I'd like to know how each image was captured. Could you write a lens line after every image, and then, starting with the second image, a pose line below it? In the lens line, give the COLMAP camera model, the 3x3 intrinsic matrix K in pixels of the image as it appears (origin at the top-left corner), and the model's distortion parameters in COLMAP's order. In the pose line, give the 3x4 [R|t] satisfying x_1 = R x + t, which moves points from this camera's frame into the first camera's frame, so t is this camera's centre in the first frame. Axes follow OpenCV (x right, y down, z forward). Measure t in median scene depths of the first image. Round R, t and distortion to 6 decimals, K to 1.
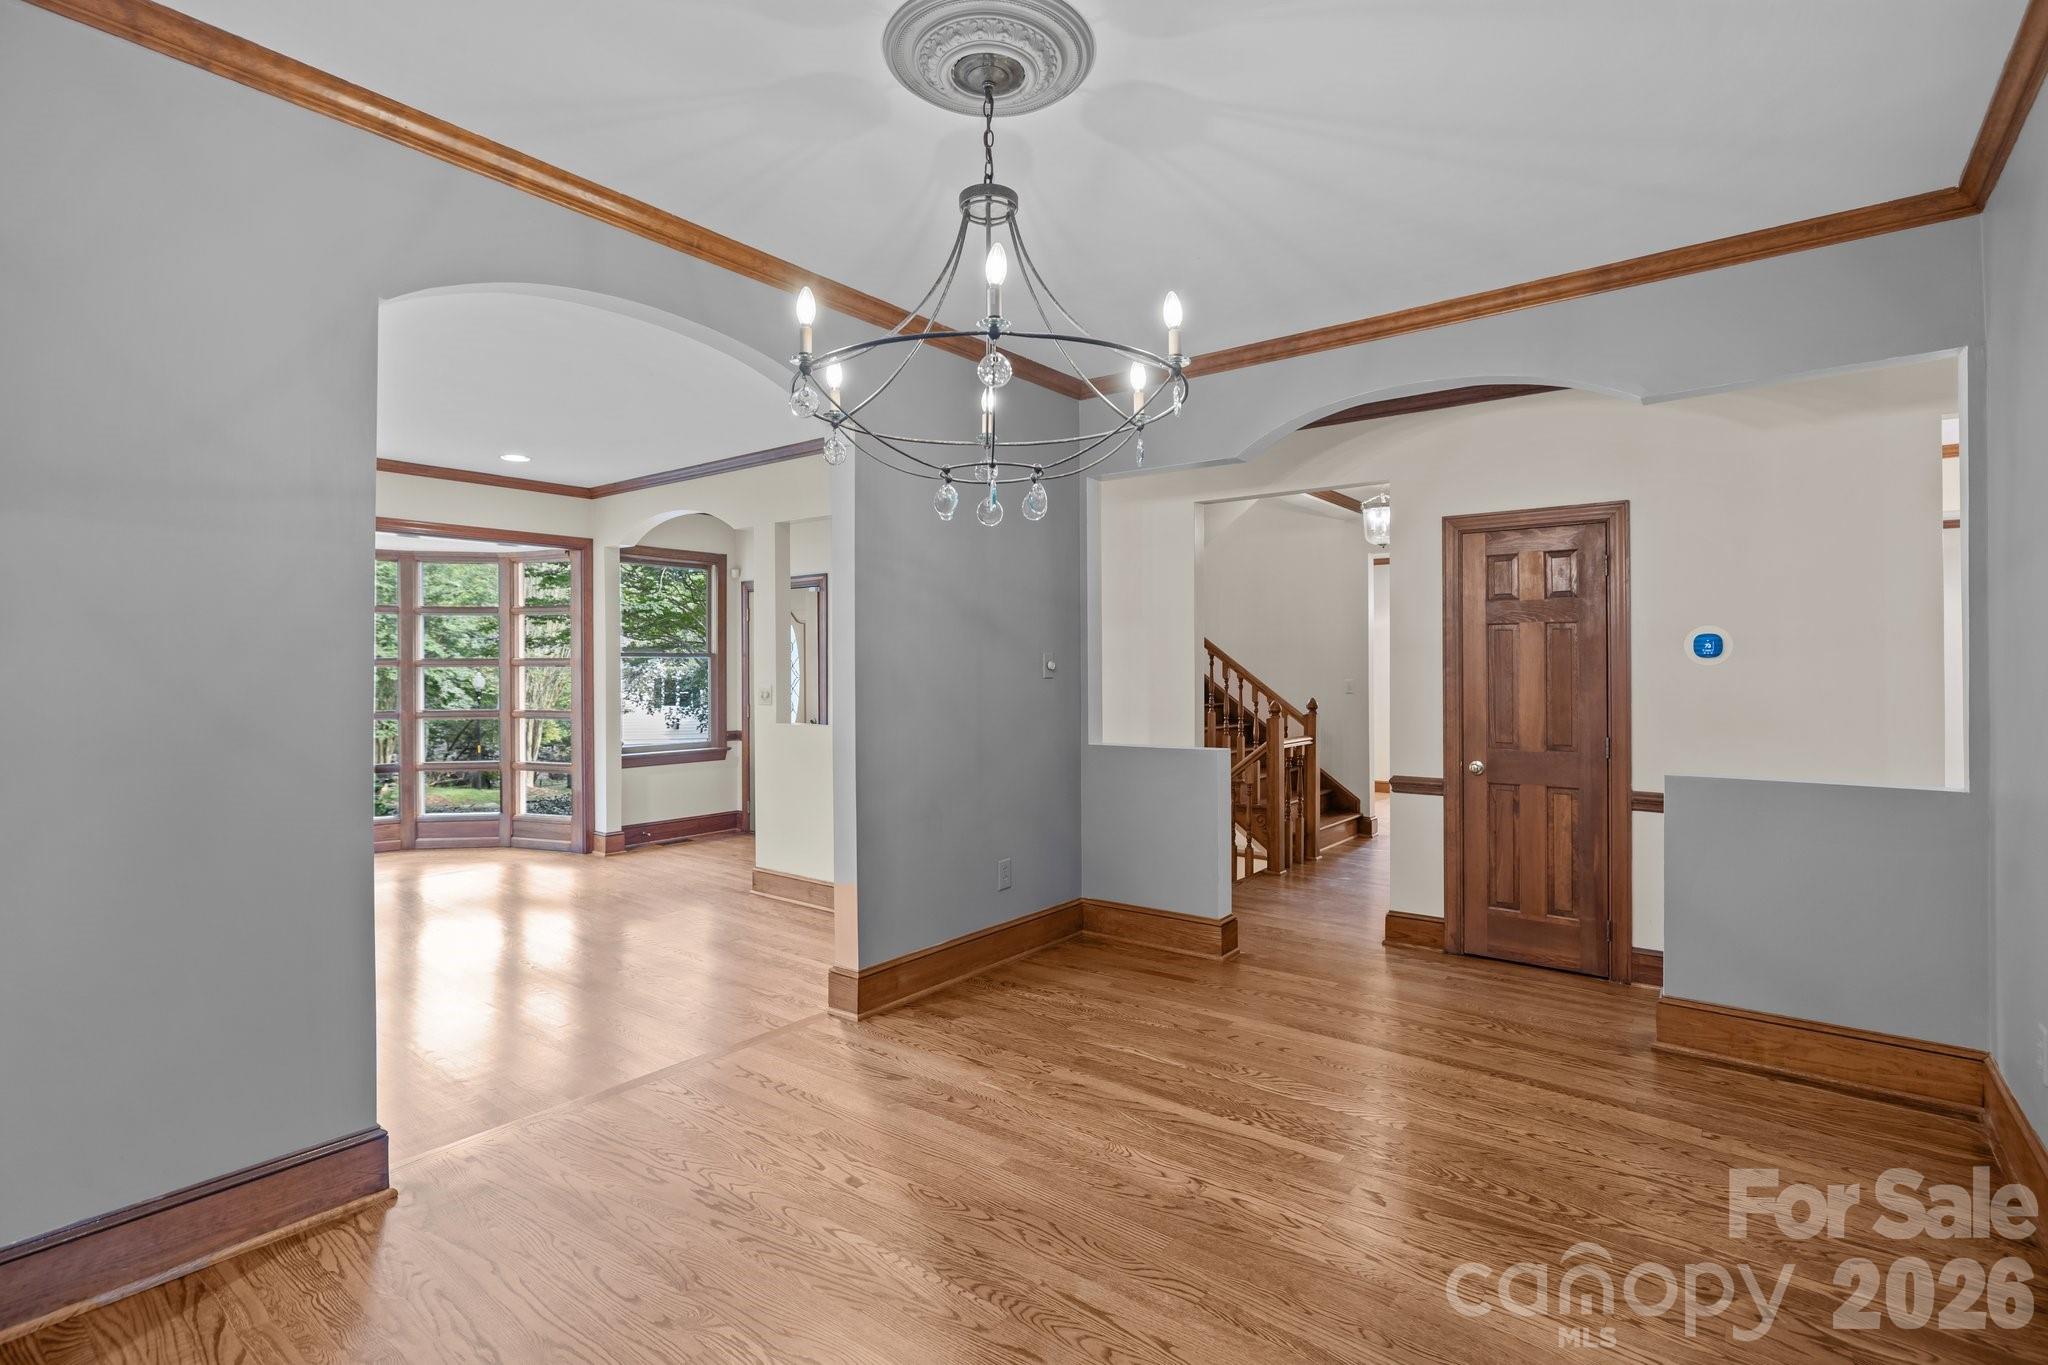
lens RADIAL K [[959.6, 0, 1017.9], [0, 959.6, 658.6], [0, 0, 1]] dist [-0.016361, 0.000065]
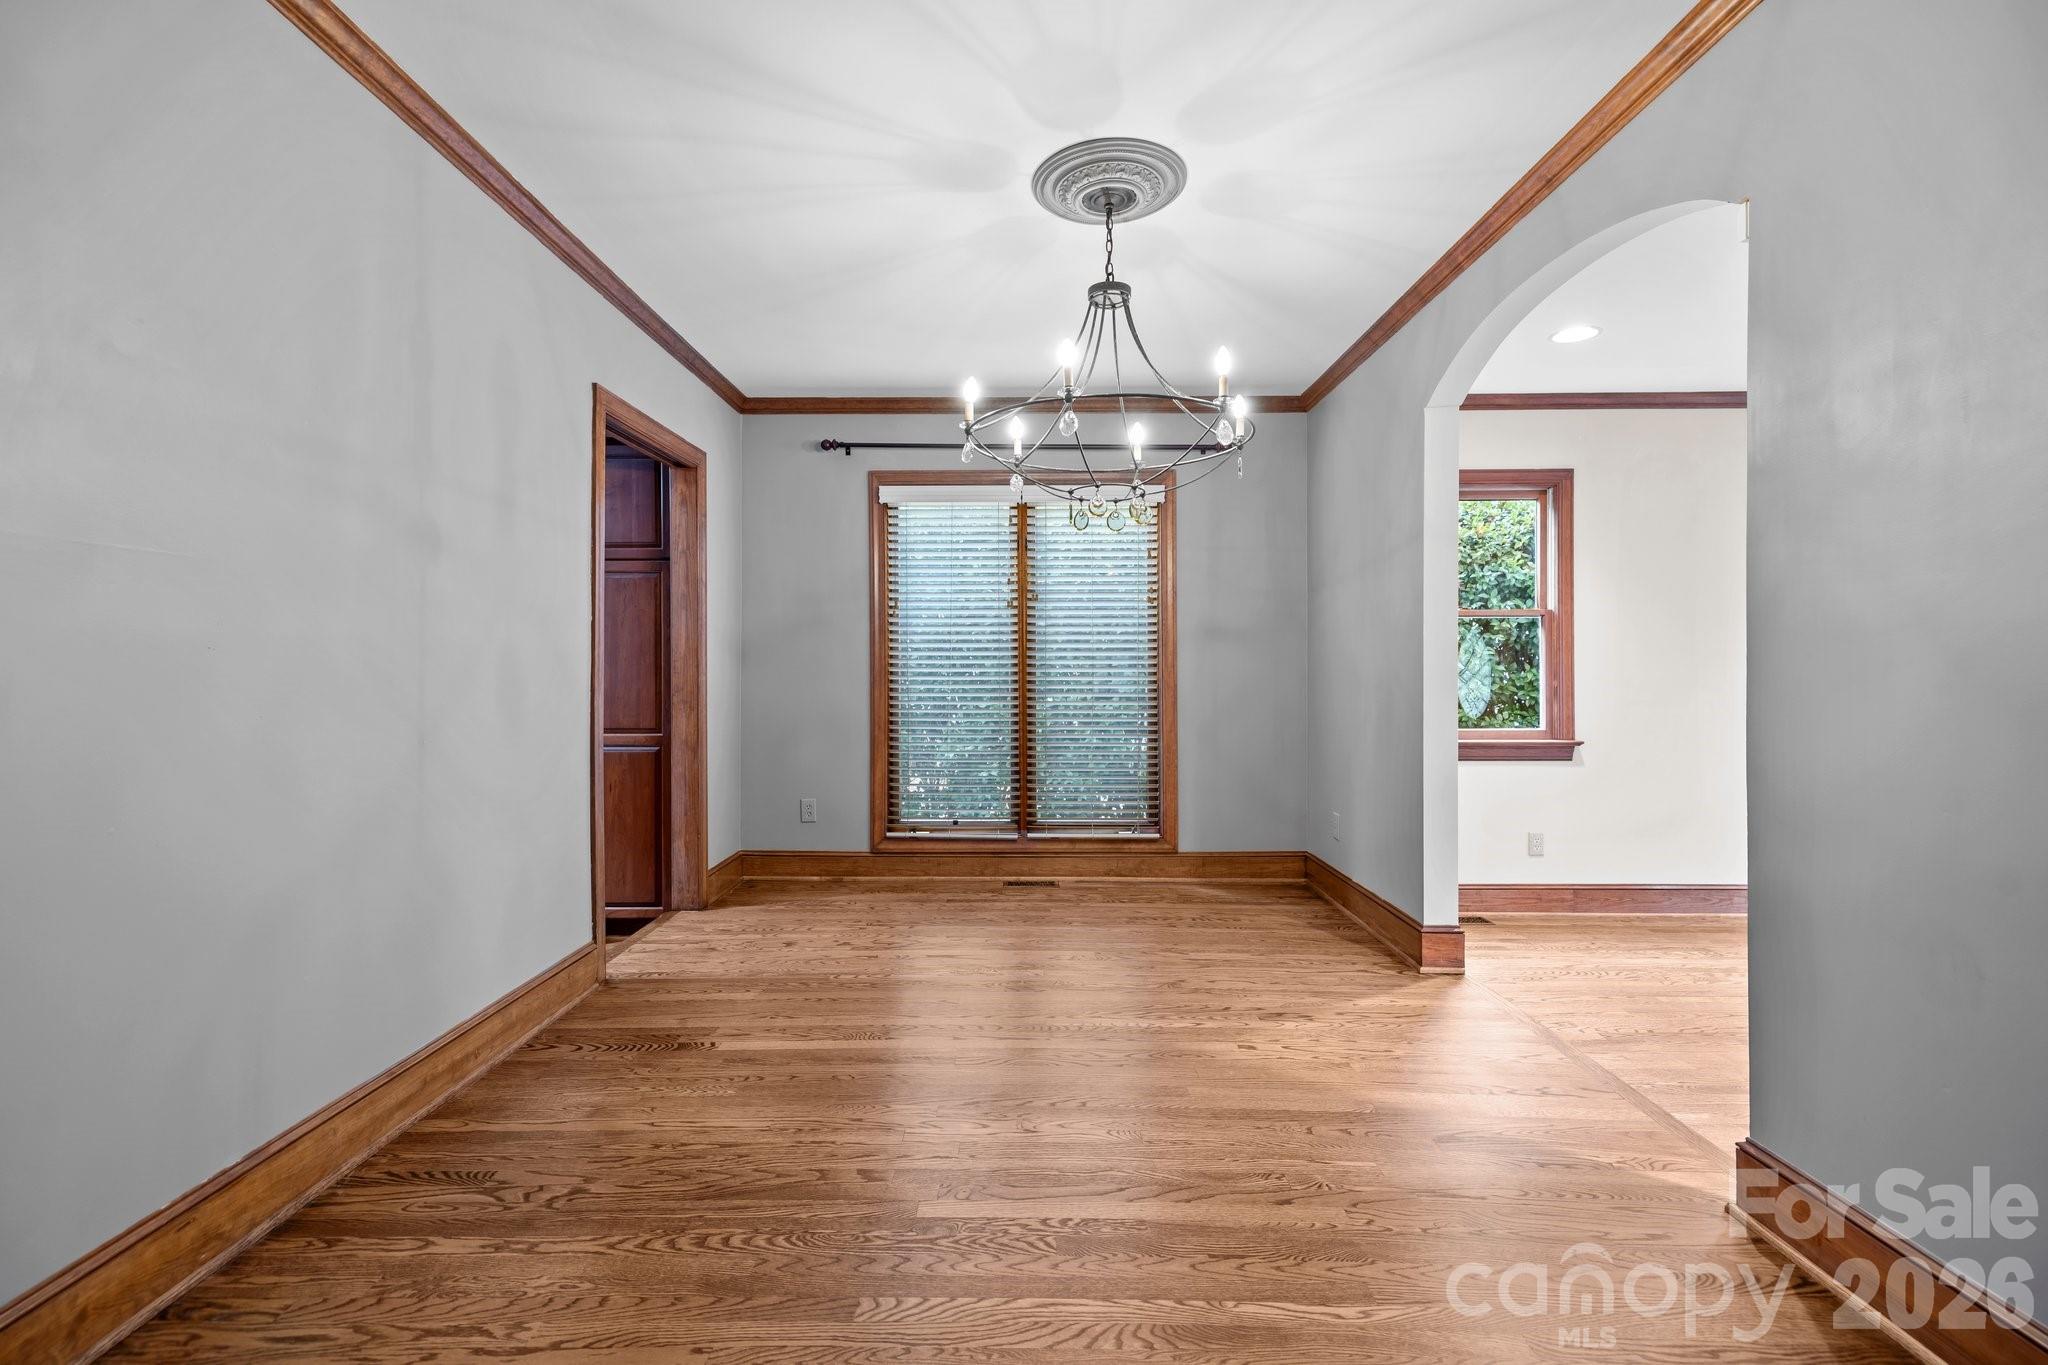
lens RADIAL K [[873.2, 0, 1027.6], [0, 873.2, 677.4], [0, 0, 1]] dist [0.000506, -0.000324]
pose [[-0.780888, 0.009075, -0.624605, 0.253734], [0.009596, 0.999951, 0.002532, 0.019485], [0.624598, -0.004017, -0.780936, 0.570558]]
